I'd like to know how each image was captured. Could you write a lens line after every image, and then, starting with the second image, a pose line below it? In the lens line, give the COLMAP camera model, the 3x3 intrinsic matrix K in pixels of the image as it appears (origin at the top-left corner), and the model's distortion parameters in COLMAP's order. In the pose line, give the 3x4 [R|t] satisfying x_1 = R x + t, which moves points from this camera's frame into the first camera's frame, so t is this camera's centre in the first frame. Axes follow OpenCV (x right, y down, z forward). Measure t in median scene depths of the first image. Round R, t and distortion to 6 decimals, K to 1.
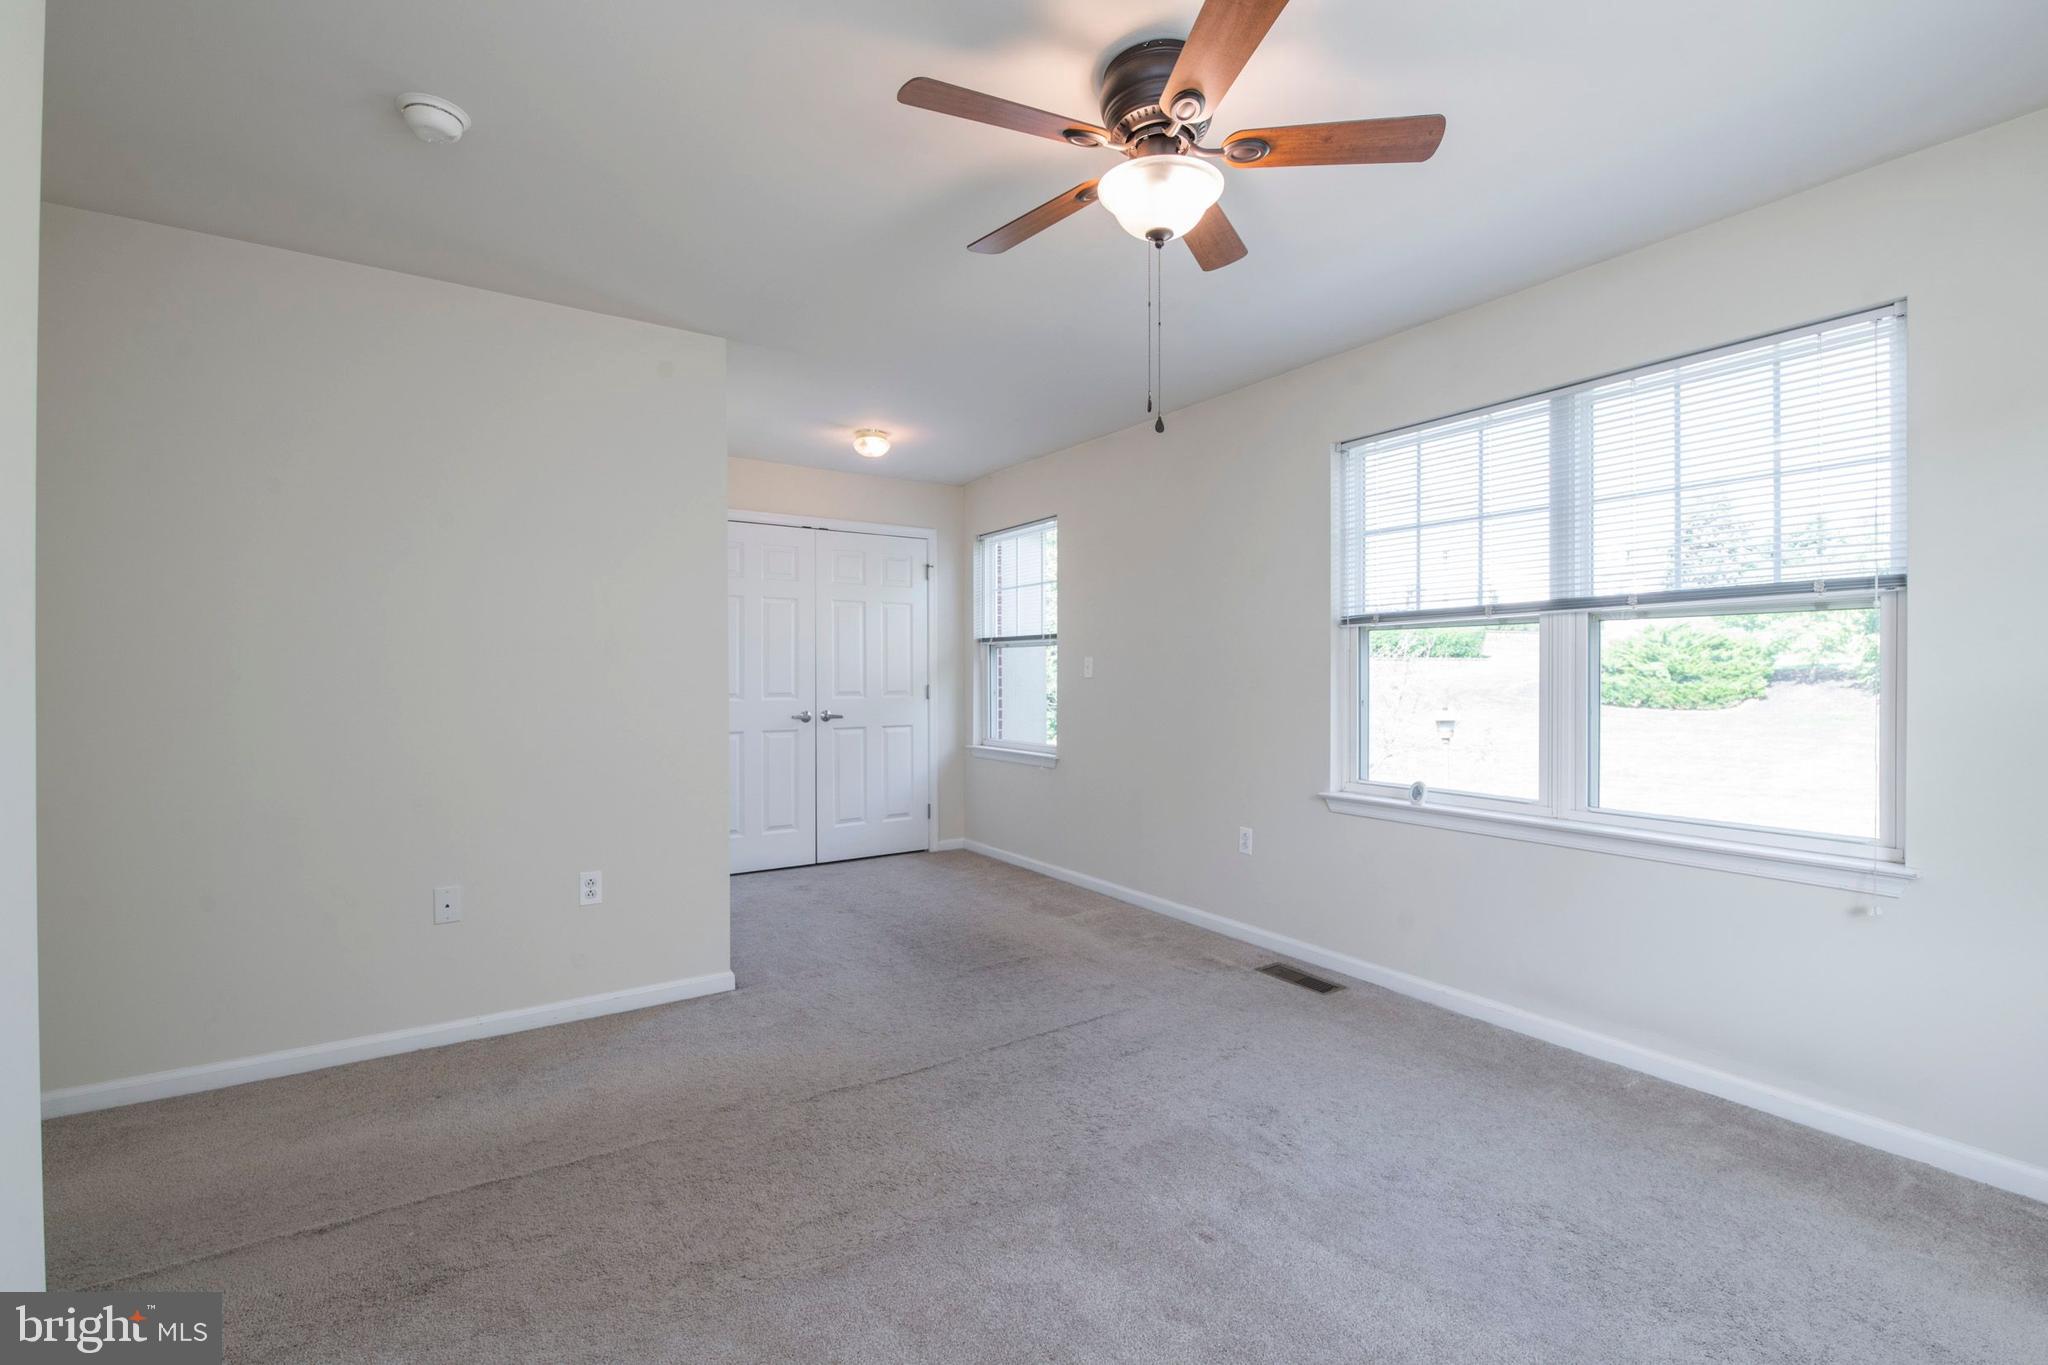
lens RADIAL K [[880.2, 0, 1011.1], [0, 880.2, 672.5], [0, 0, 1]] dist [-0.000330, -0.000323]
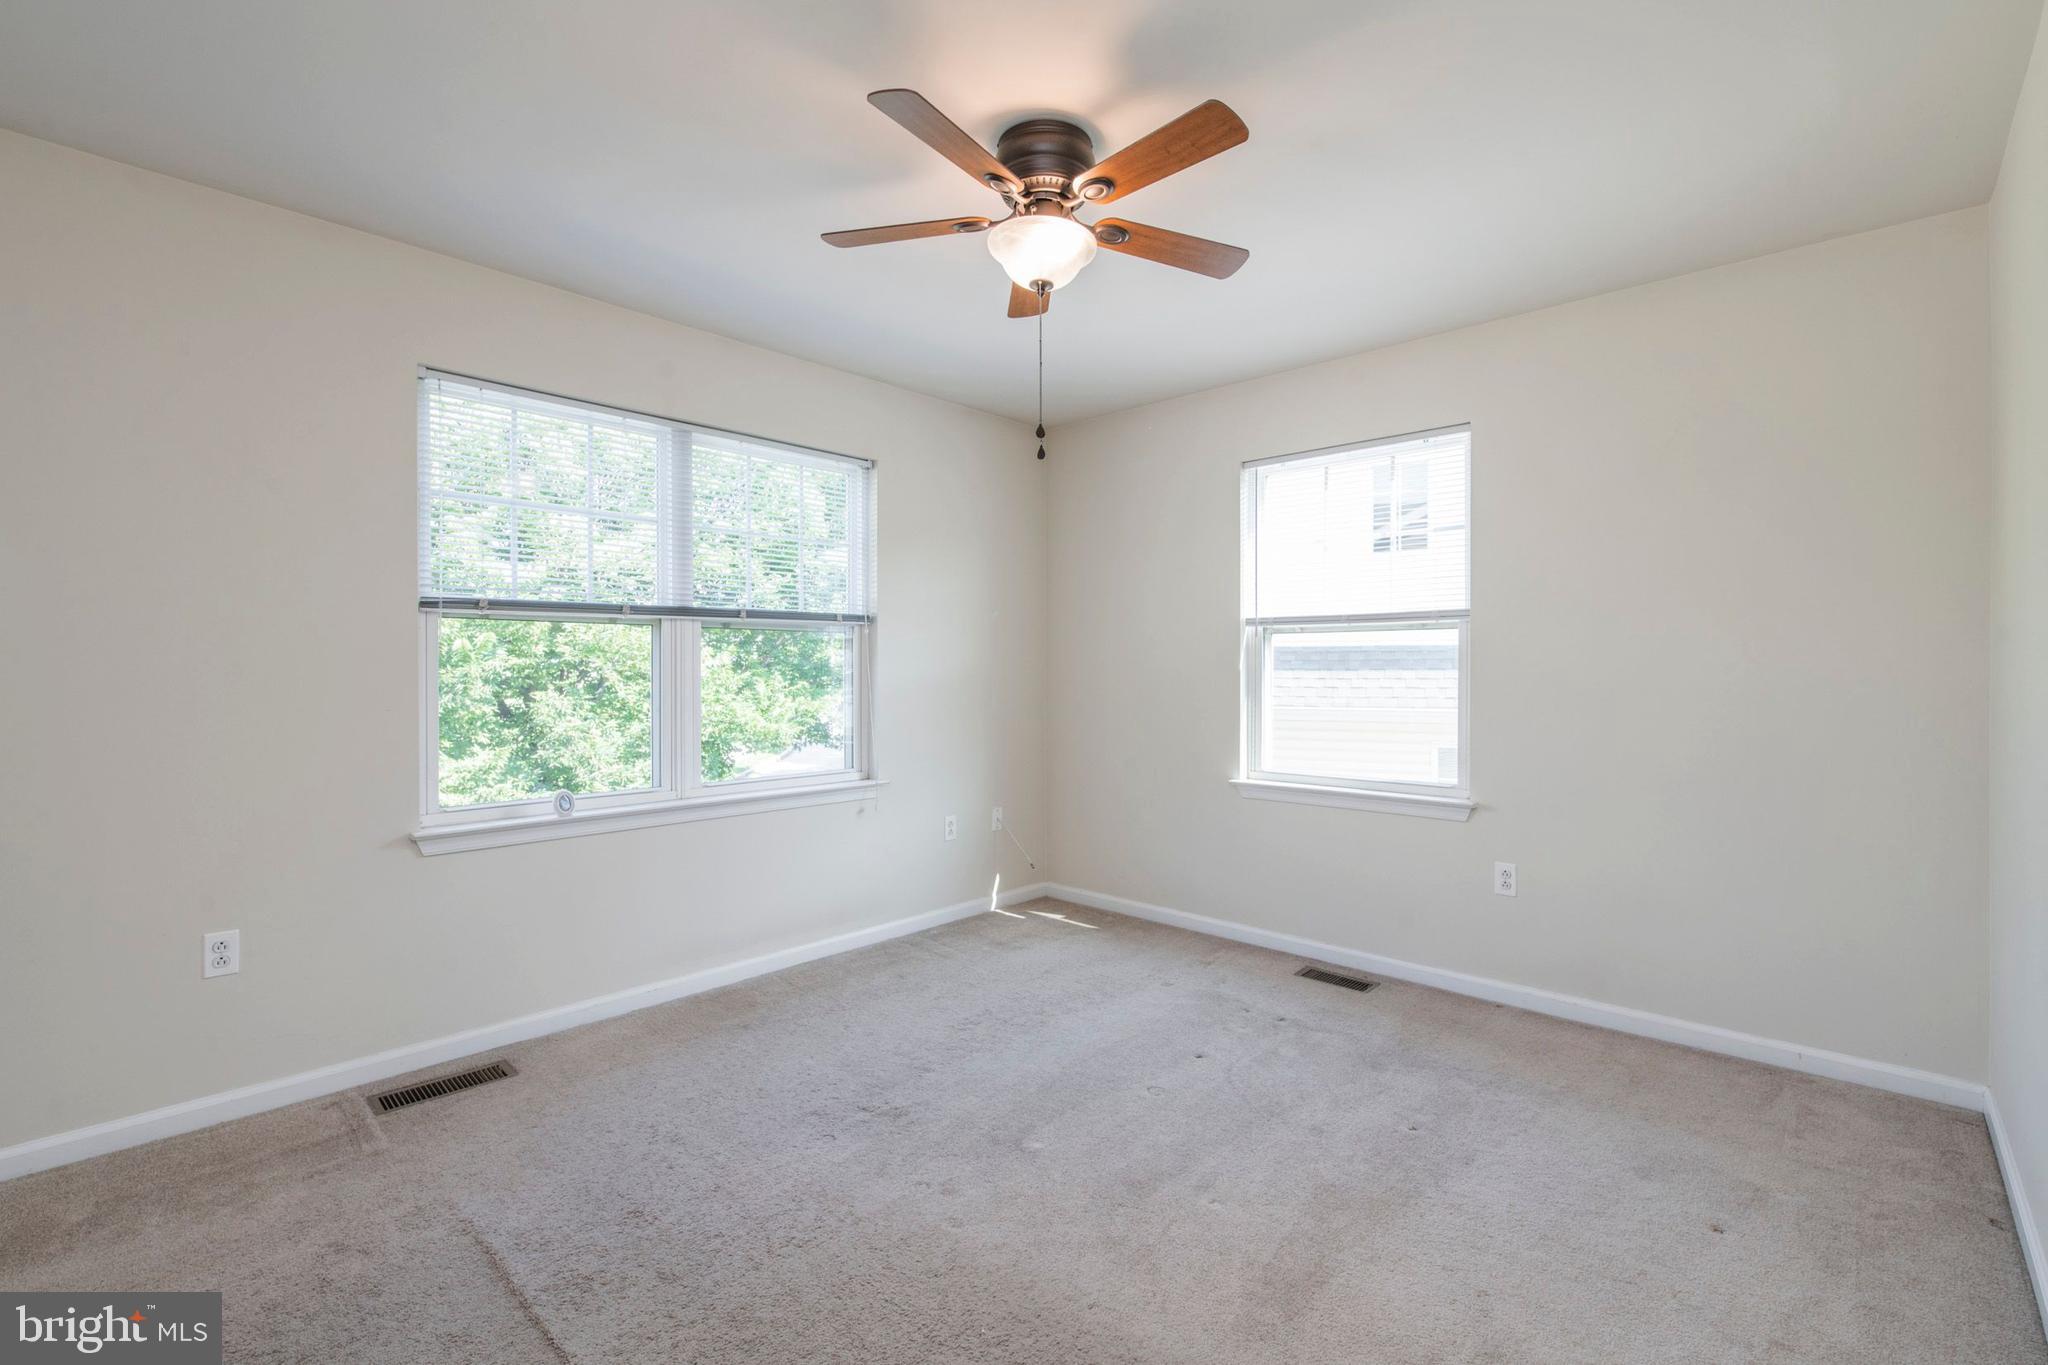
lens RADIAL K [[880.2, 0, 1030.4], [0, 880.2, 684.1], [0, 0, 1]] dist [-0.000330, -0.000323]
pose [[-0.224332, -0.003181, 0.974508, -0.553658], [0.009903, 0.999936, 0.005543, 0.014366], [-0.974462, 0.010894, -0.224286, 0.765739]]
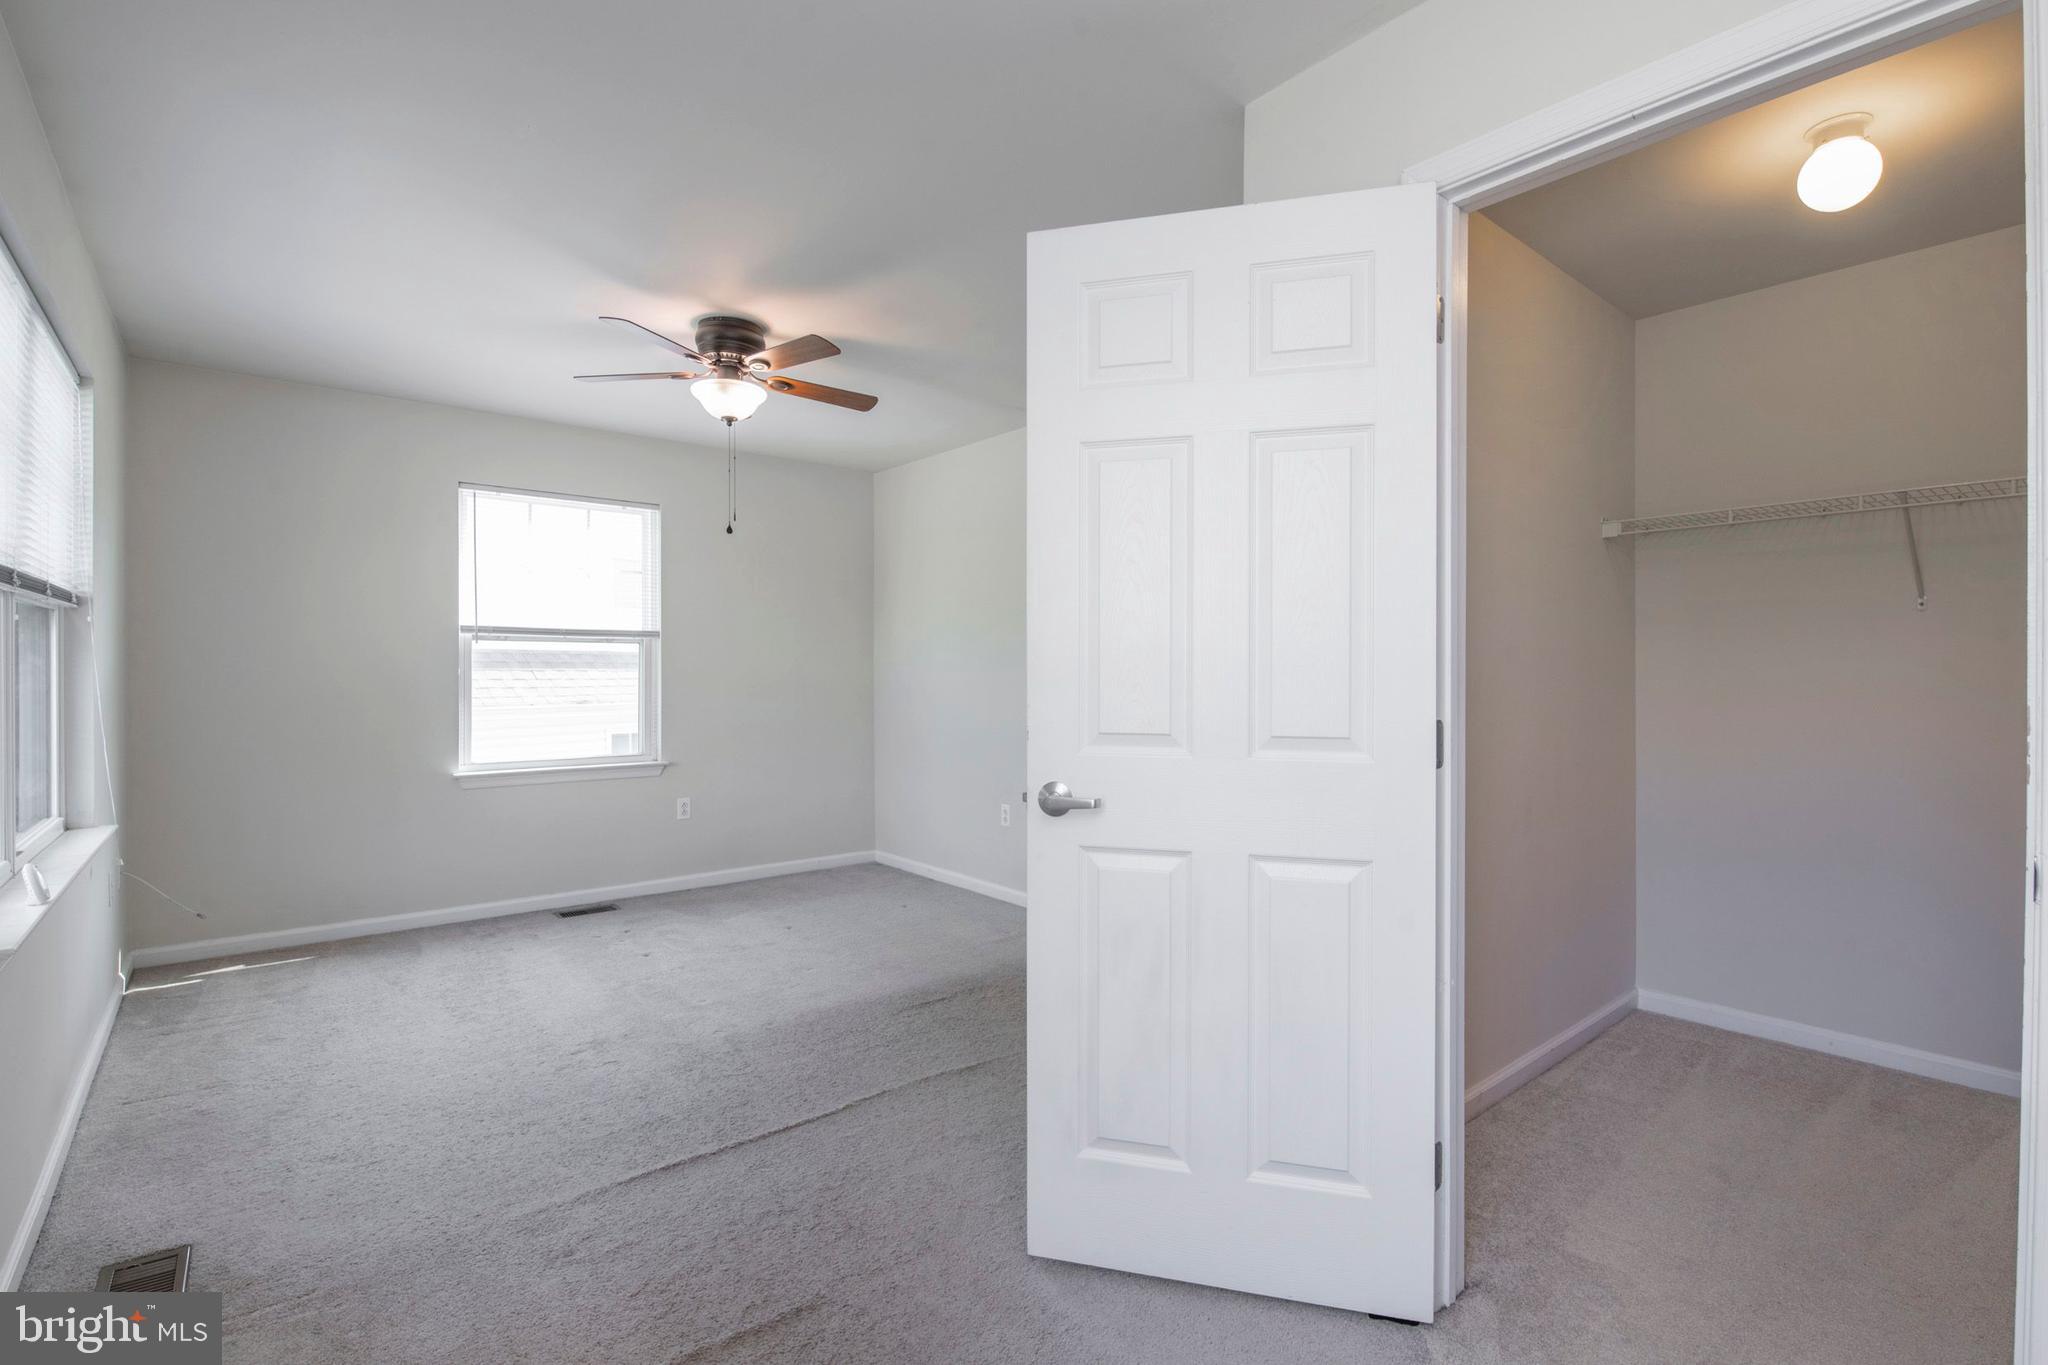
lens RADIAL K [[931.3, 0, 1025.9], [0, 931.3, 680.3], [0, 0, 1]] dist [-0.001761, -0.002045]
pose [[-0.994662, 0.013440, -0.102309, -0.123131], [0.012560, 0.999878, 0.009240, 0.015292], [0.102421, 0.007906, -0.994710, 1.709930]]
